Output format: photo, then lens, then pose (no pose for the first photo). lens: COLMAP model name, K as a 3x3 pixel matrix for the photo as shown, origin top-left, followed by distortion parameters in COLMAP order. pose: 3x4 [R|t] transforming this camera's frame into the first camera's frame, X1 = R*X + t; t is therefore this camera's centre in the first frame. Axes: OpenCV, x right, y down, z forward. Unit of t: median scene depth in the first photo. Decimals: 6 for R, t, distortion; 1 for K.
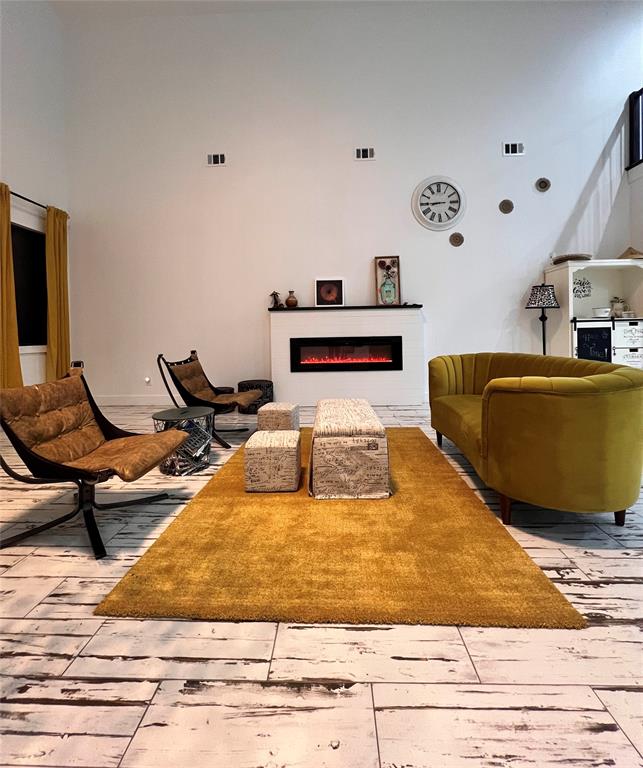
lens RADIAL K [[342.1, 0, 324.8], [0, 342.1, 337.0], [0, 0, 1]] dist [-0.003261, 0.000429]
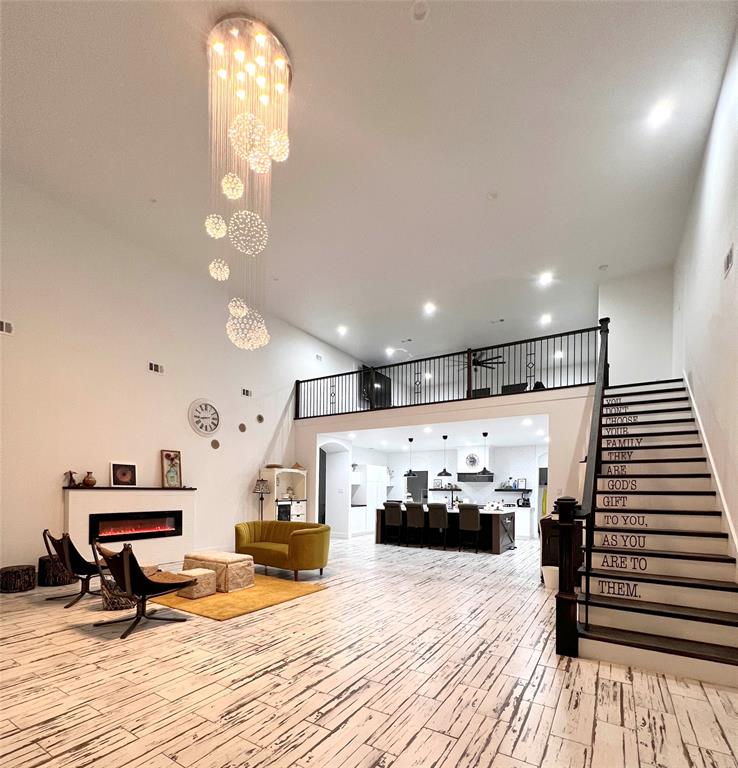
lens RADIAL K [[392.6, 0, 372.0], [0, 392.6, 488.7], [0, 0, 1]] dist [-0.004130, 0.003398]
pose [[0.498884, 0.028788, 0.866190, -0.754221], [-0.009988, 0.999573, -0.027469, -0.053832], [-0.866611, 0.005052, 0.498959, -0.442252]]
